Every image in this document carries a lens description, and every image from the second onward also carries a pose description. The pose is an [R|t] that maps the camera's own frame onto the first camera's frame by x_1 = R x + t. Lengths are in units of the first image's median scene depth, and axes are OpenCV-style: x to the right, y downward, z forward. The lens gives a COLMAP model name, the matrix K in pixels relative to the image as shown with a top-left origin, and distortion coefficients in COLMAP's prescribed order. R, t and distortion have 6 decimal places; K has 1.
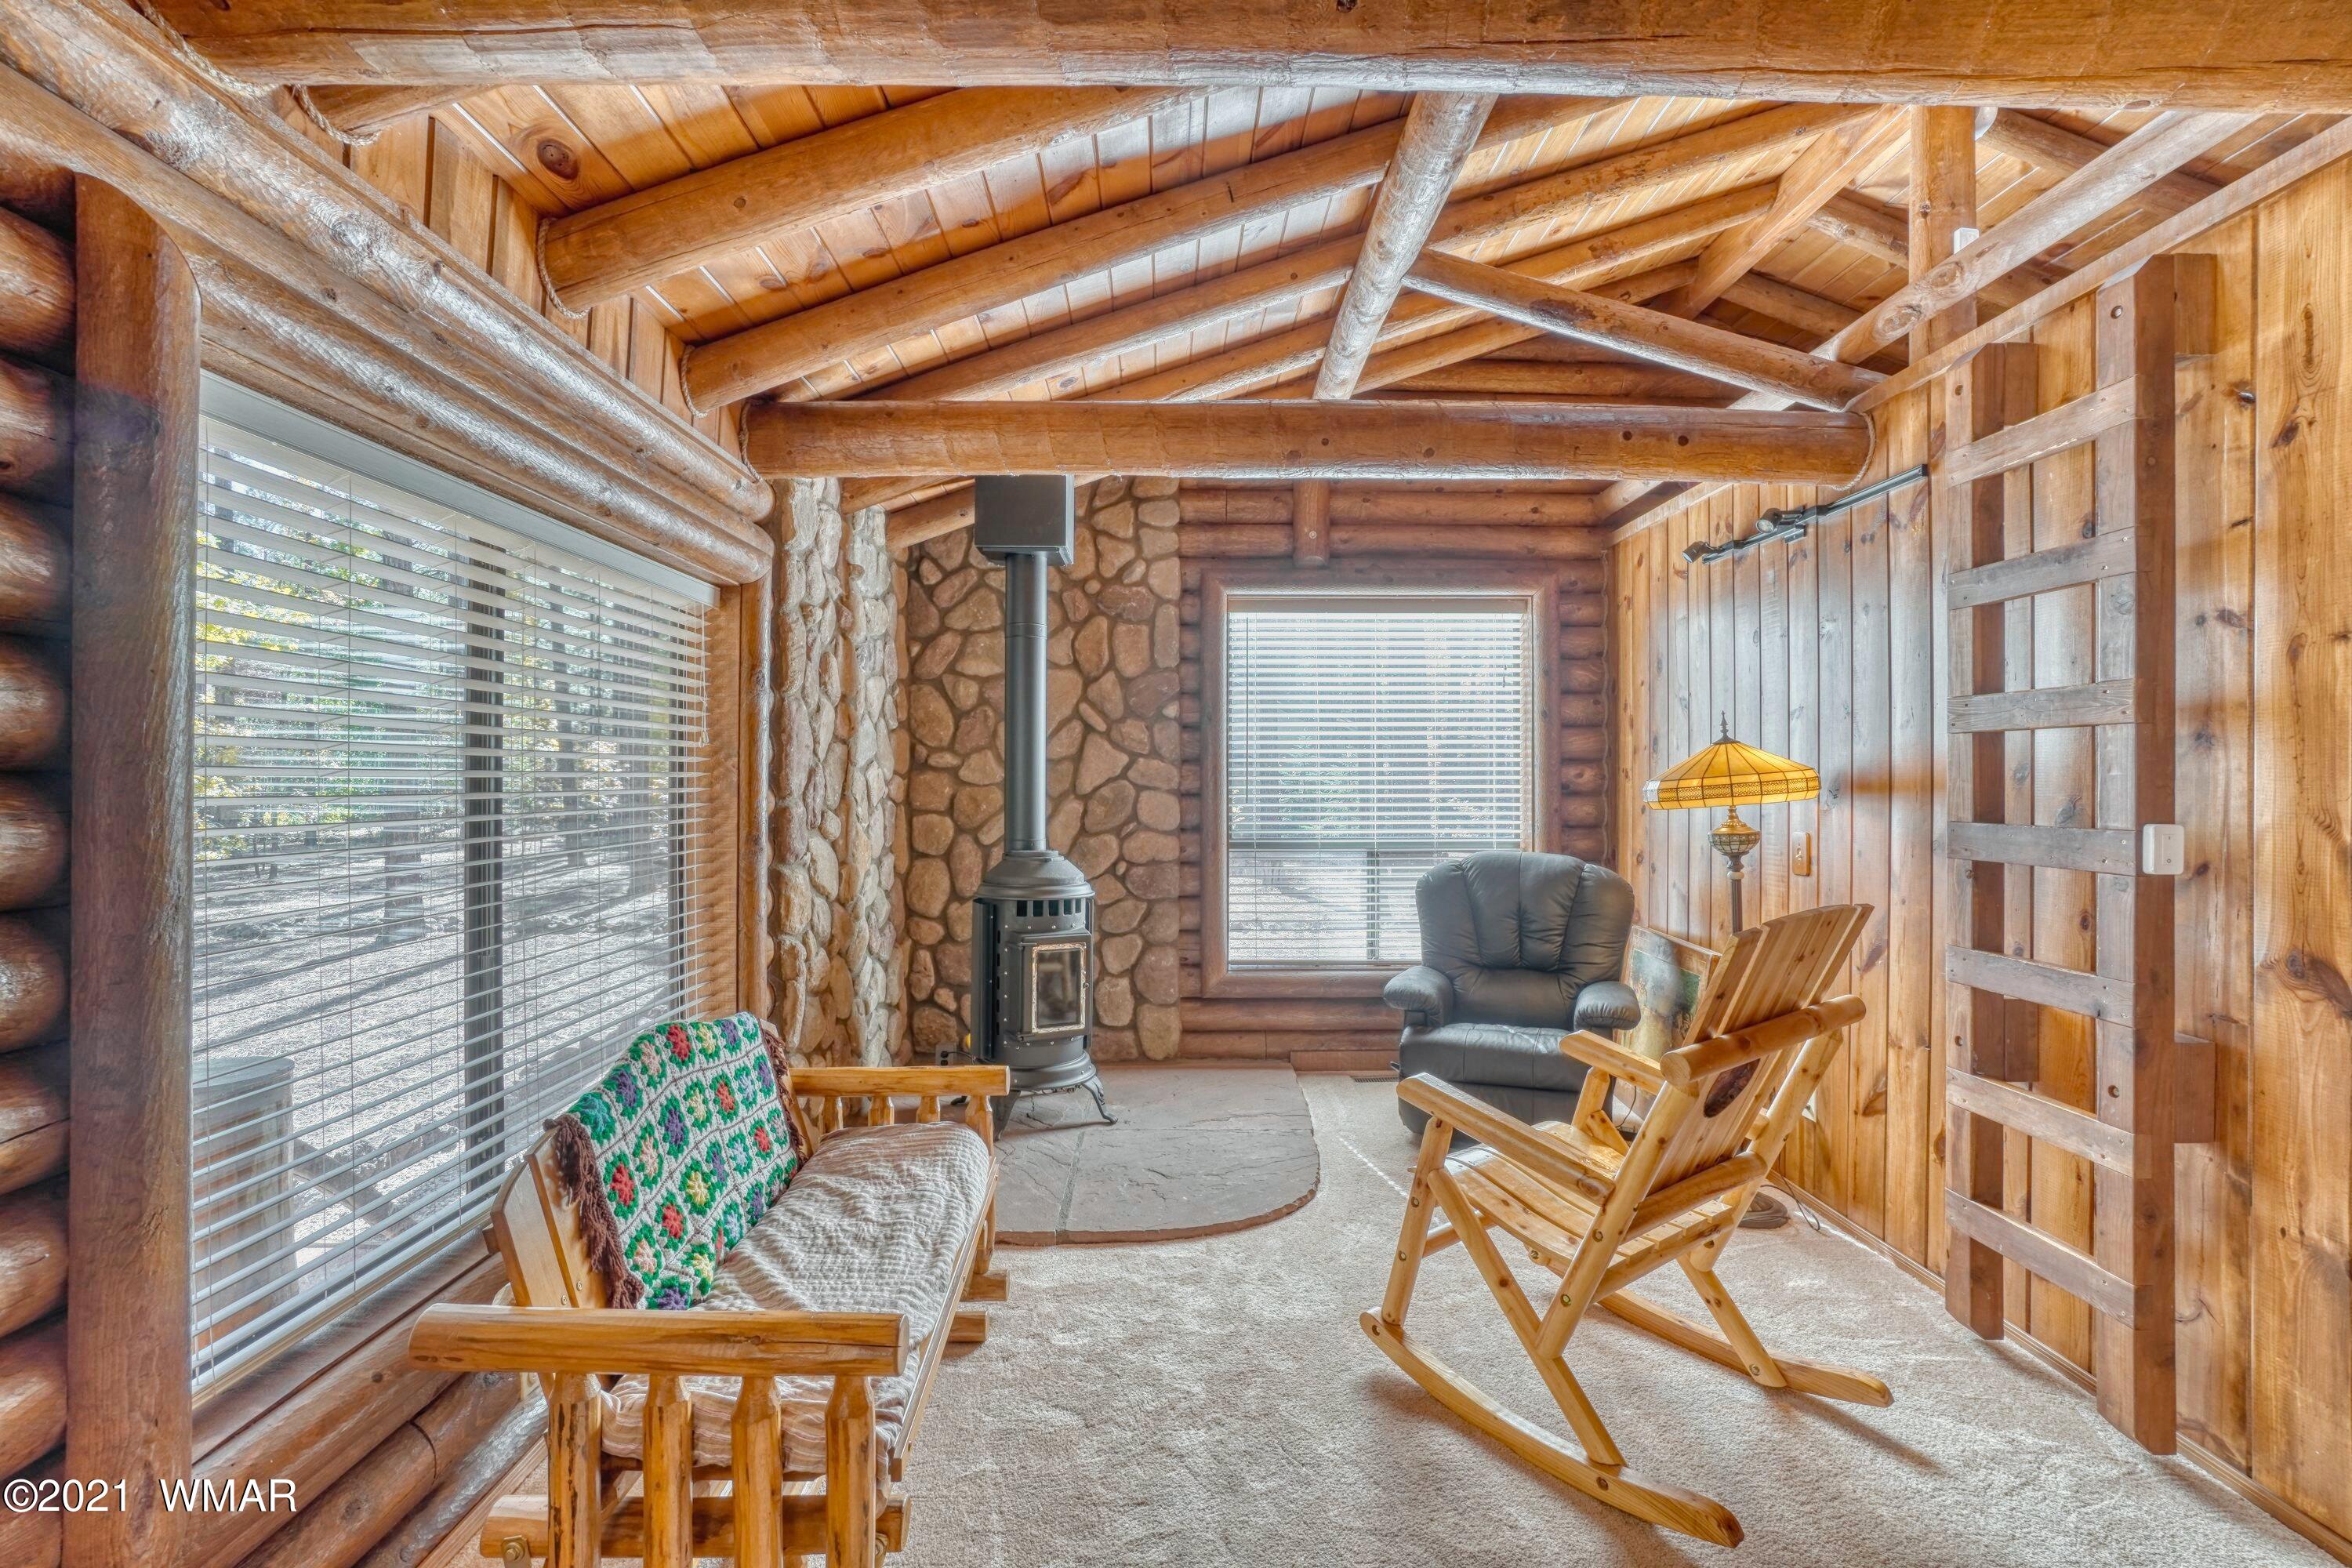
lens RADIAL K [[1034.9, 0, 1174.9], [0, 1034.9, 782.7], [0, 0, 1]] dist [-0.051548, 0.015302]
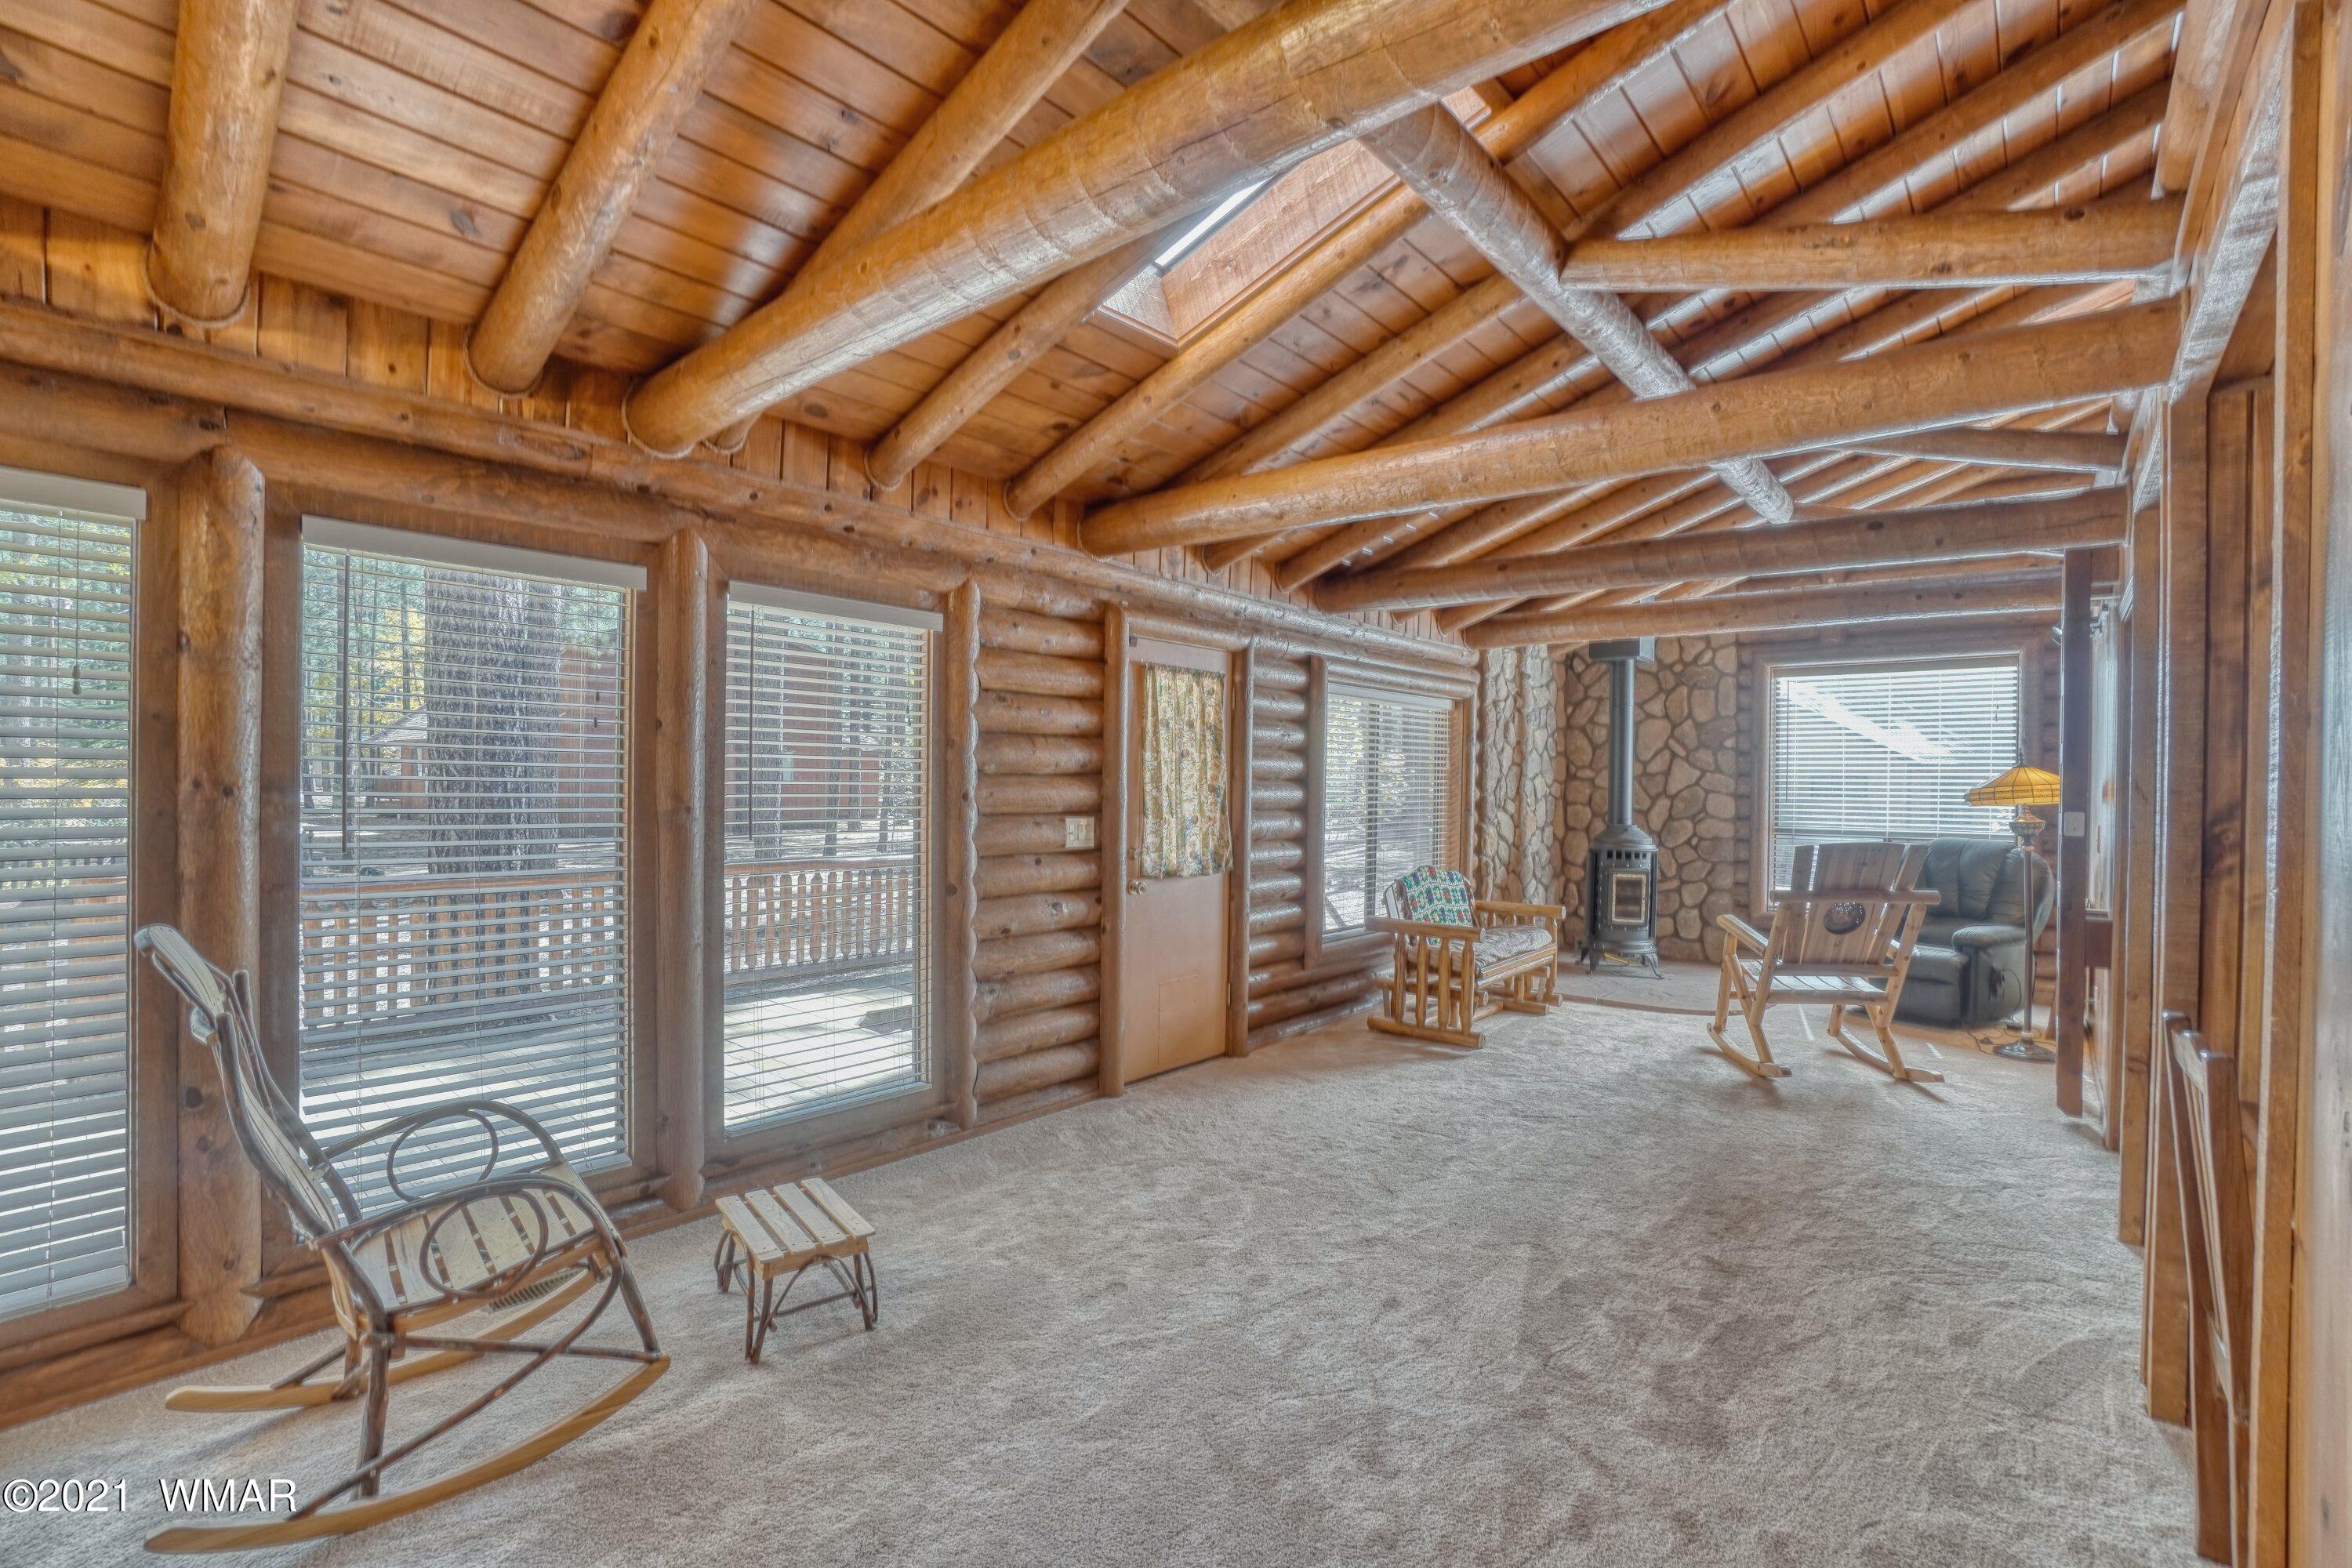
lens RADIAL K [[1034.9, 0, 1174.8], [0, 1034.9, 797.3], [0, 0, 1]] dist [-0.051548, 0.015302]
pose [[0.752392, 0.018537, -0.658455, 0.405926], [-0.012421, 0.999825, 0.013954, 0.002209], [0.658599, -0.002320, 0.752491, -0.771367]]
